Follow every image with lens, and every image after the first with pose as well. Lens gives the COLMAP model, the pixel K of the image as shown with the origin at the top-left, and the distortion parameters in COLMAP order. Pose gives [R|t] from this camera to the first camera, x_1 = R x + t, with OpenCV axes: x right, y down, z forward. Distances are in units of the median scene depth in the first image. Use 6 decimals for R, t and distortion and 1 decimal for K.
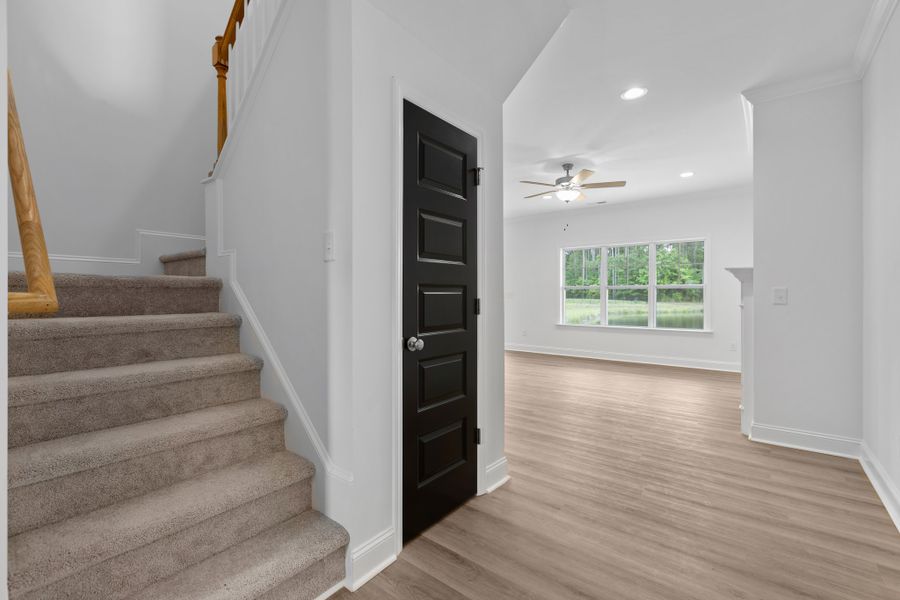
lens RADIAL K [[399.5, 0, 447.5], [0, 399.5, 297.1], [0, 0, 1]] dist [0.000220, 0.000010]
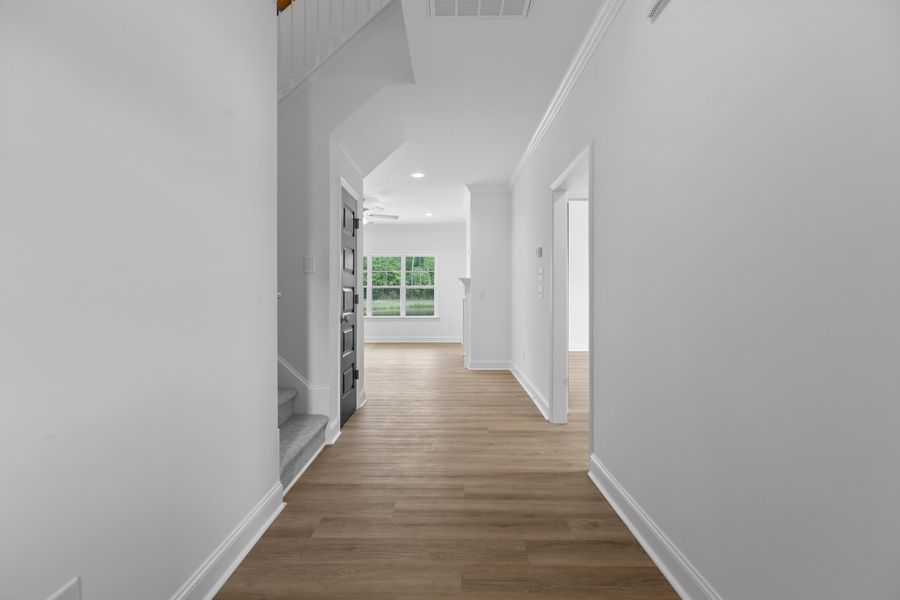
lens RADIAL K [[399.5, 0, 447.5], [0, 399.5, 297.1], [0, 0, 1]] dist [0.000220, 0.000010]
pose [[0.789828, -0.003830, 0.613316, -0.264436], [0.000869, 0.999986, 0.005125, 0.002540], [-0.613328, -0.003515, 0.789821, -0.235058]]
